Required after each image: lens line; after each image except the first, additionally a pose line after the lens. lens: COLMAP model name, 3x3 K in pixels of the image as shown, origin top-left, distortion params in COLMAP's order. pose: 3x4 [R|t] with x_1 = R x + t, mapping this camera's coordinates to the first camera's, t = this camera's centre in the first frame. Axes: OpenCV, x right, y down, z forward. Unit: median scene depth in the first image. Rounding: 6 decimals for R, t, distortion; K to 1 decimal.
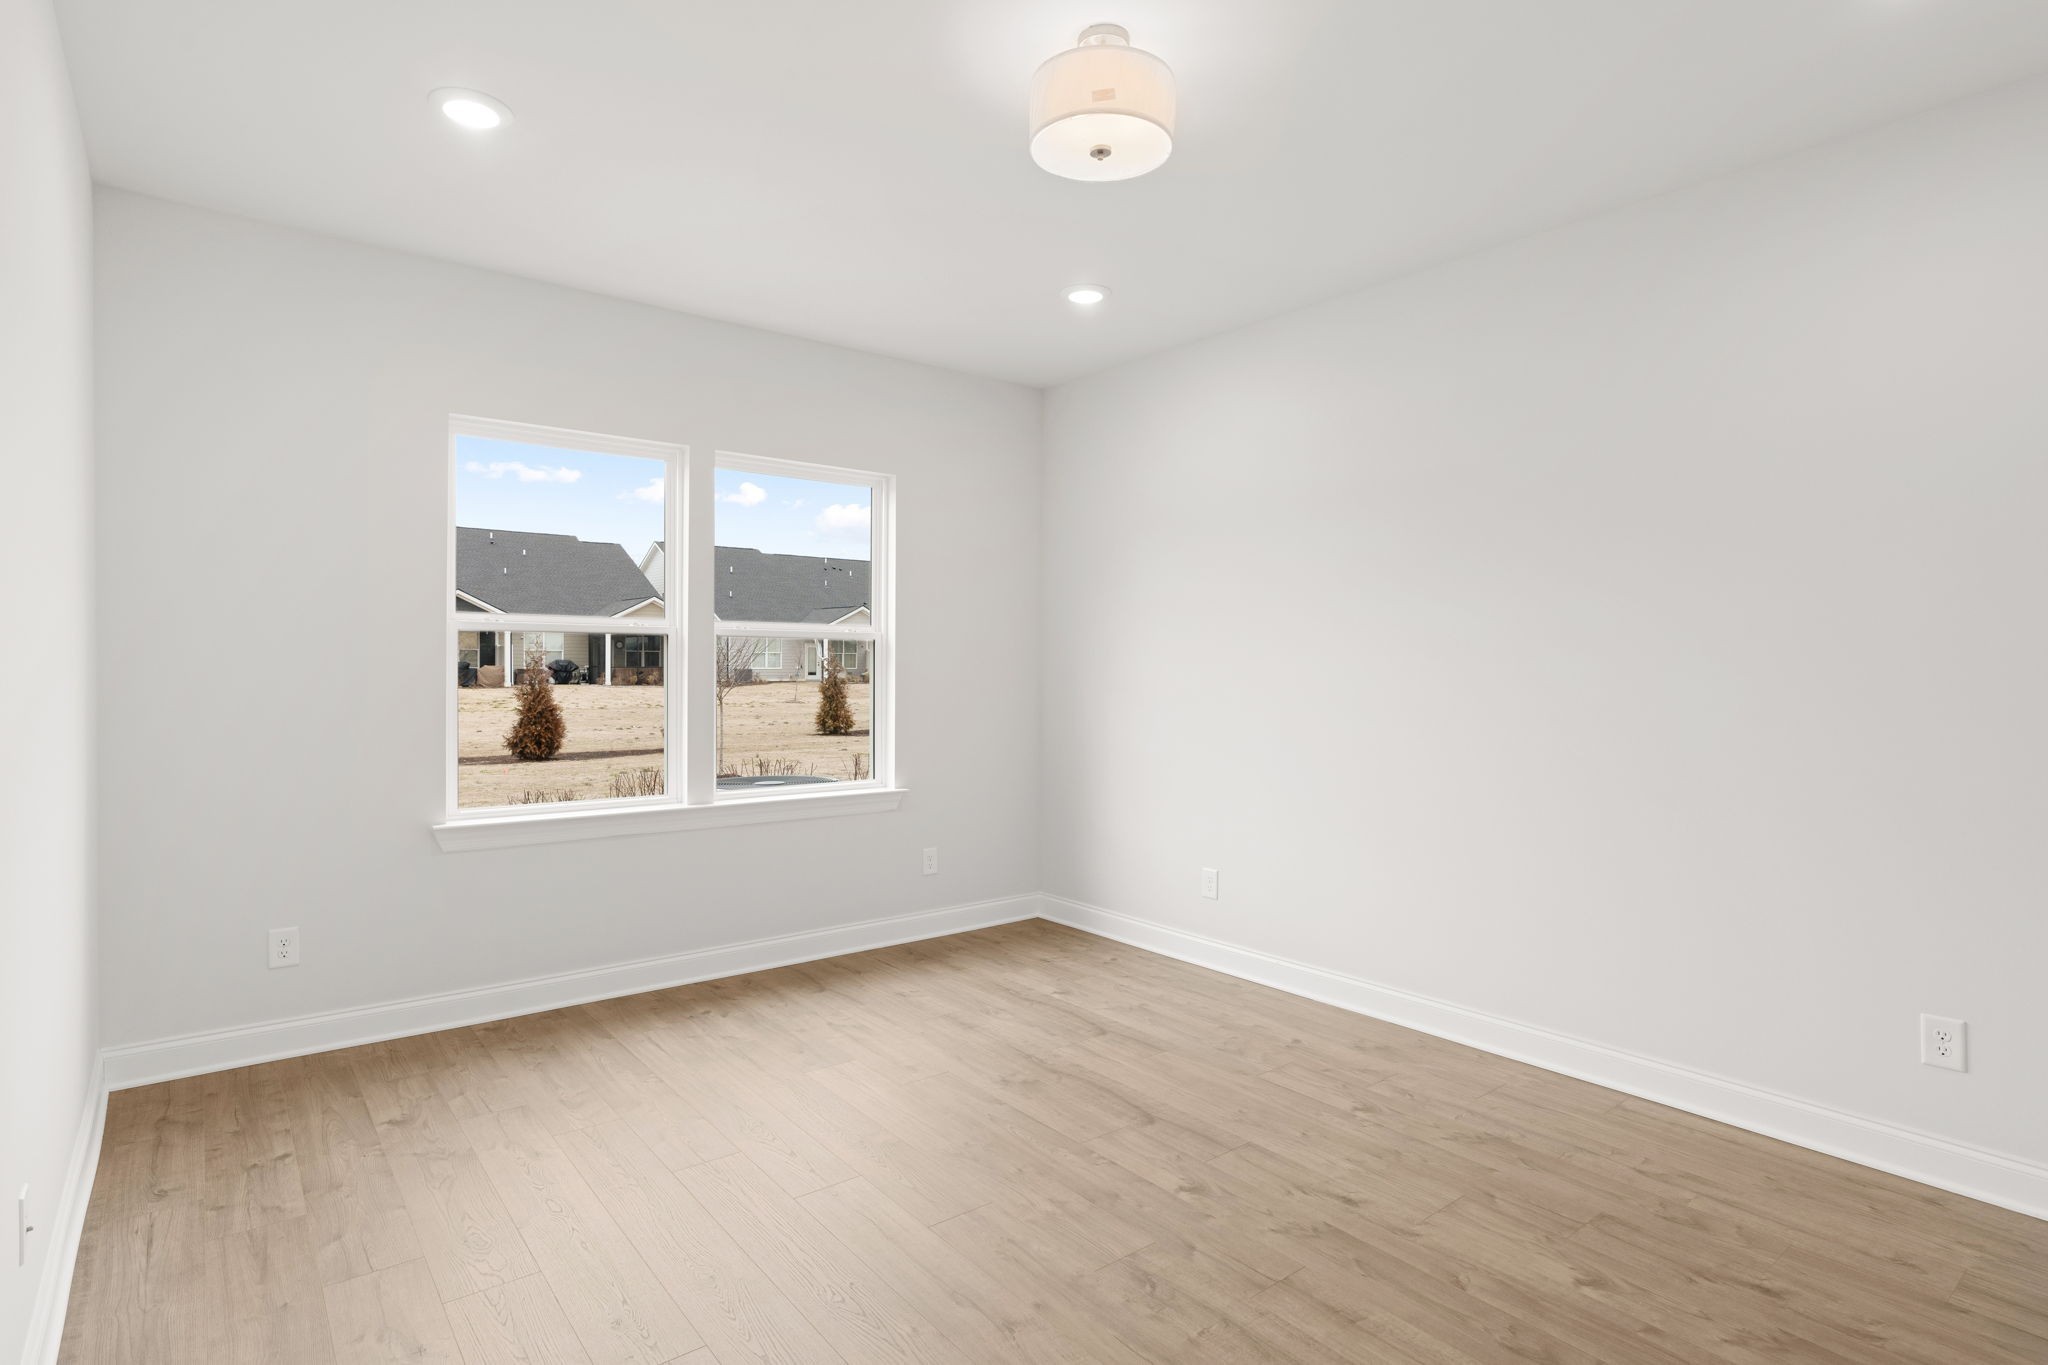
lens RADIAL K [[1013.1, 0, 1023.0], [0, 1013.1, 648.2], [0, 0, 1]] dist [-0.013472, 0.000473]
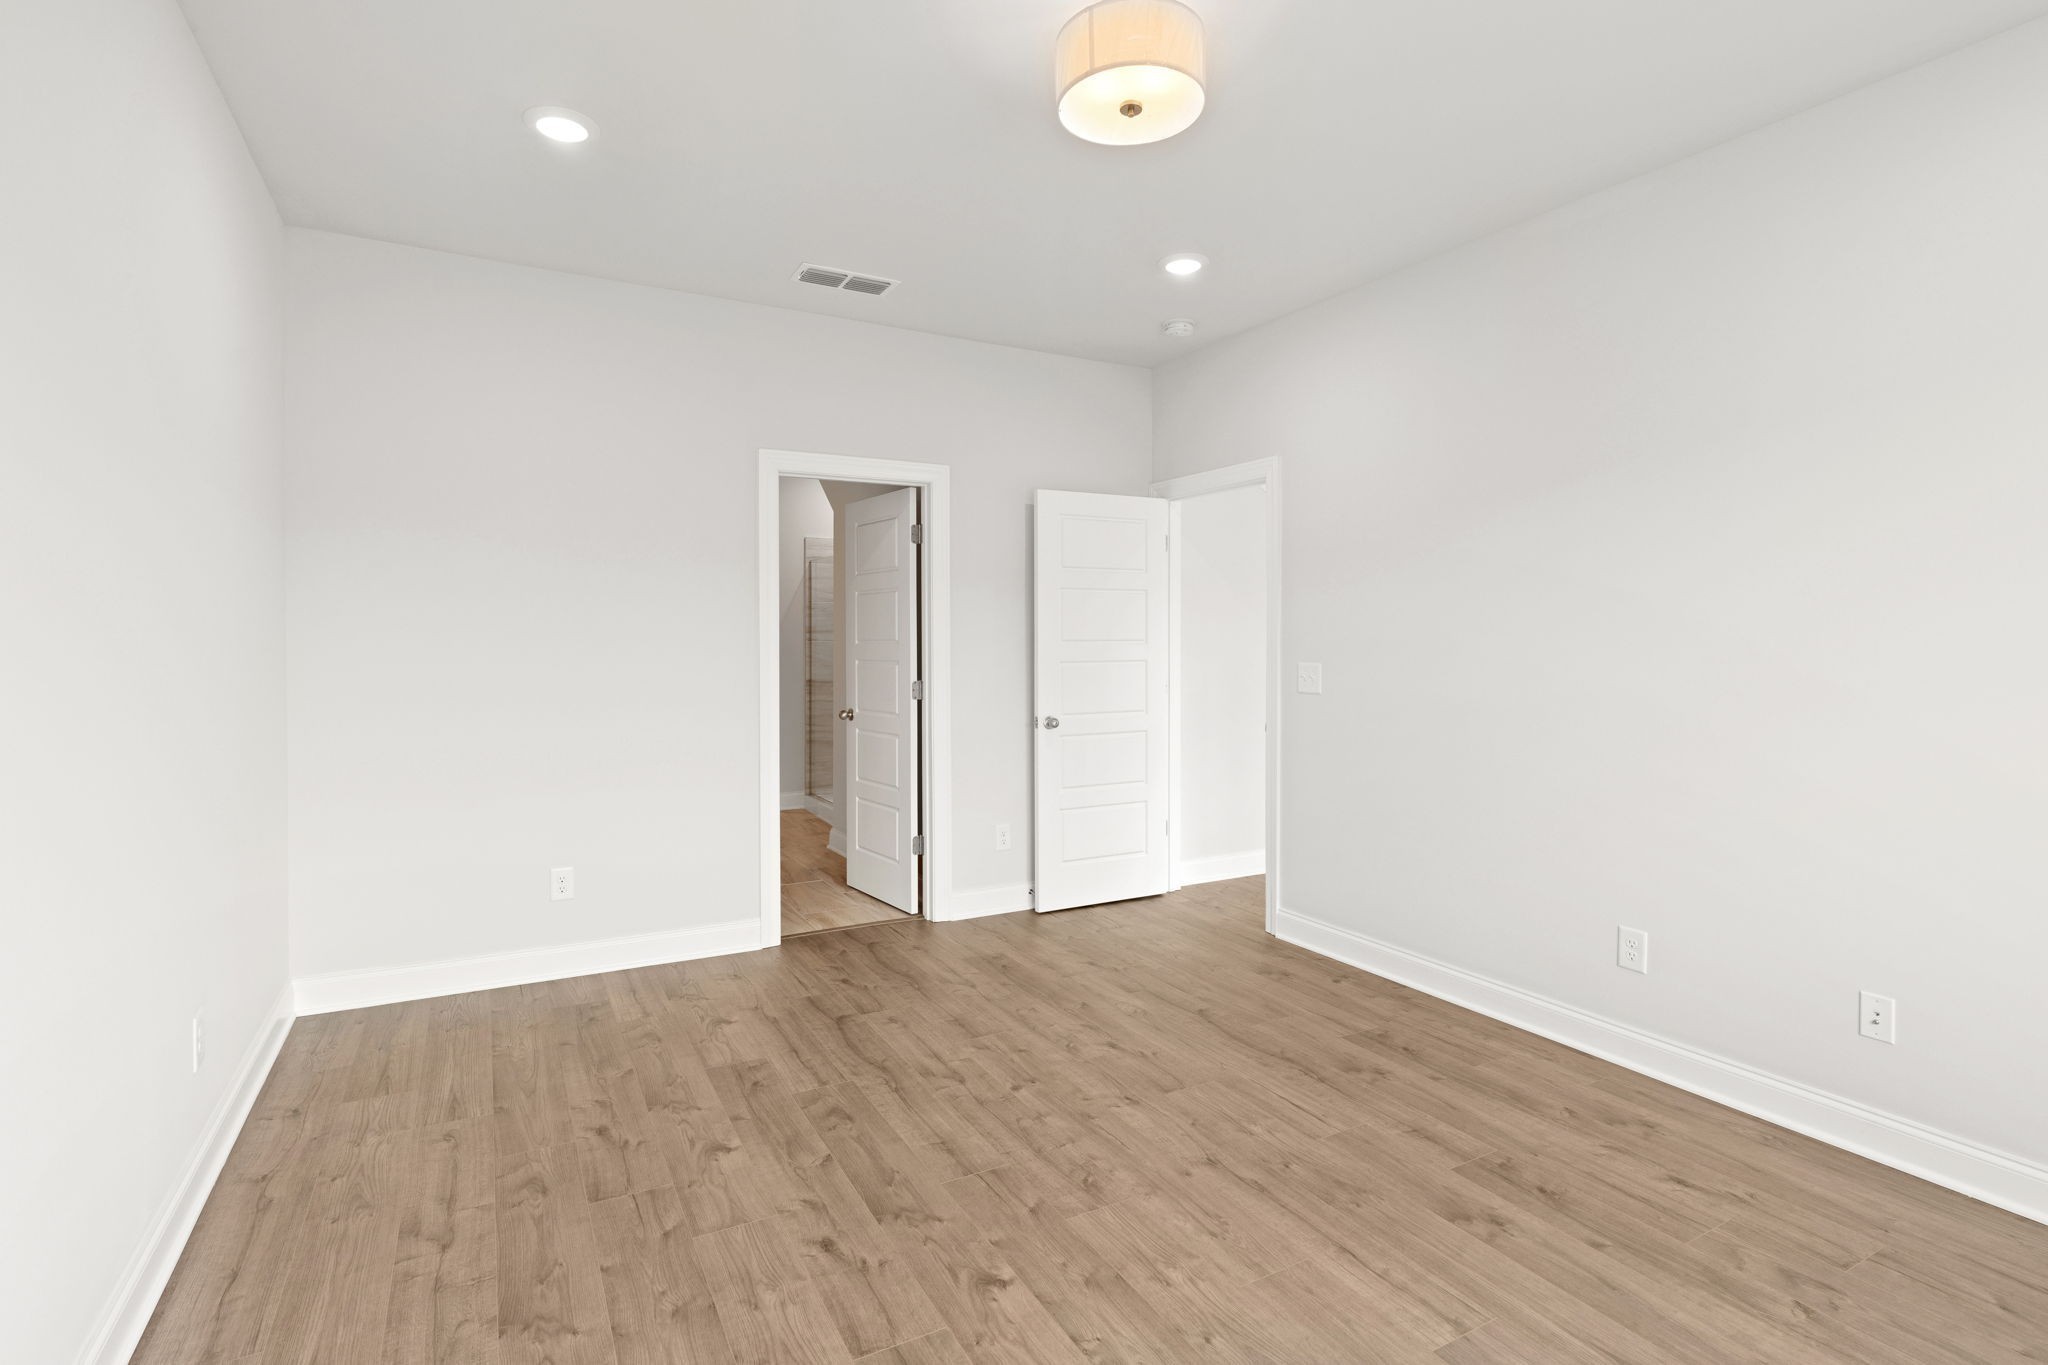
lens RADIAL K [[1013.1, 0, 1023.0], [0, 1013.1, 648.2], [0, 0, 1]] dist [-0.013472, 0.000473]
pose [[-0.986684, -0.008512, 0.162426, 0.016425], [-0.009000, 0.999957, -0.002263, 0.028376], [-0.162400, -0.003694, -0.986718, 1.968293]]
